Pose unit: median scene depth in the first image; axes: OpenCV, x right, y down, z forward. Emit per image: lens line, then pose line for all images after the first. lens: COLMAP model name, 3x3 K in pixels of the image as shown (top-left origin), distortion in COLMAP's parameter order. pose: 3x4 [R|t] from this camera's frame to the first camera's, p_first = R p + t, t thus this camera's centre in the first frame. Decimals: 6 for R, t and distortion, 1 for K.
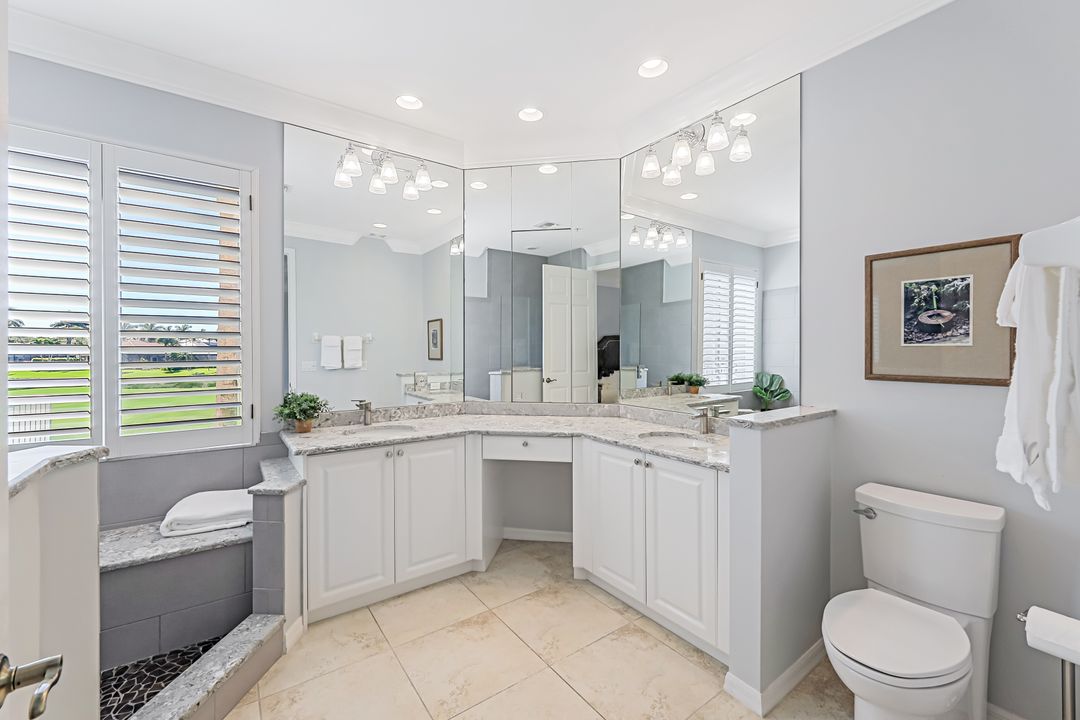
lens RADIAL K [[439.3, 0, 539.4], [0, 439.3, 353.2], [0, 0, 1]] dist [-0.008261, 0.000310]
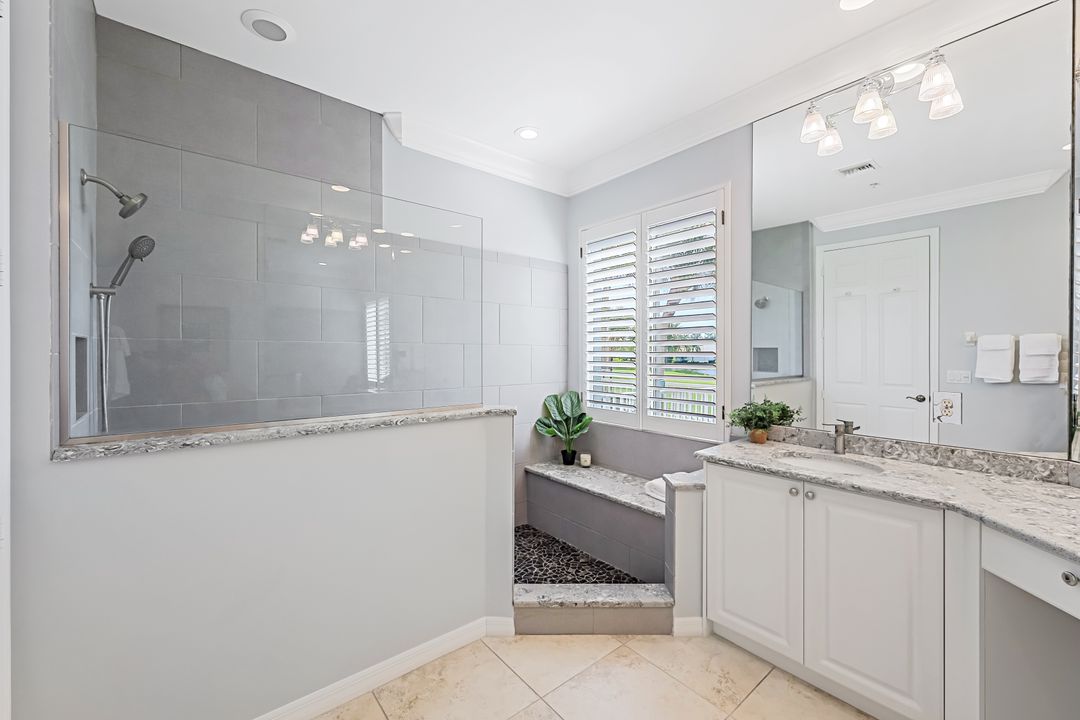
lens RADIAL K [[439.3, 0, 531.3], [0, 439.3, 356.5], [0, 0, 1]] dist [-0.008261, 0.000310]
pose [[0.042296, 0.009472, -0.999060, 0.399204], [-0.009919, 0.999910, 0.009060, -0.008217], [0.999056, 0.009526, 0.042386, 0.496773]]
